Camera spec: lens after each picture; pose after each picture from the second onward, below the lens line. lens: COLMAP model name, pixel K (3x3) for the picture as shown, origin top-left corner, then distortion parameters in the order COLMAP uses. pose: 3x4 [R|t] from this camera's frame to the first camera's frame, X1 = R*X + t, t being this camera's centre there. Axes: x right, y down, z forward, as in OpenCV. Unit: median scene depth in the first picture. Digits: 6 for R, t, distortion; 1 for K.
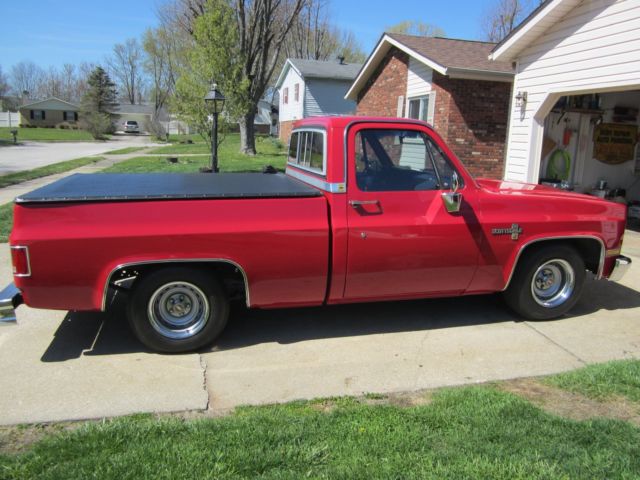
lens RADIAL K [[531.5, 0, 320.0], [0, 531.5, 240.0], [0, 0, 1]] dist [-0.030632, 0.013220]
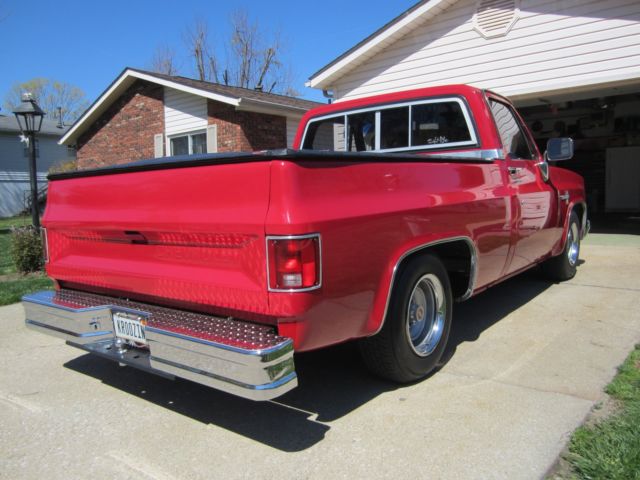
lens RADIAL K [[531.5, 0, 320.0], [0, 531.5, 240.0], [0, 0, 1]] dist [-0.030632, 0.013220]
pose [[0.782512, -0.110842, 0.612690, -0.230541], [0.181341, 0.981939, -0.053962, 0.012188], [-0.595643, 0.153332, 0.788479, 0.139948]]
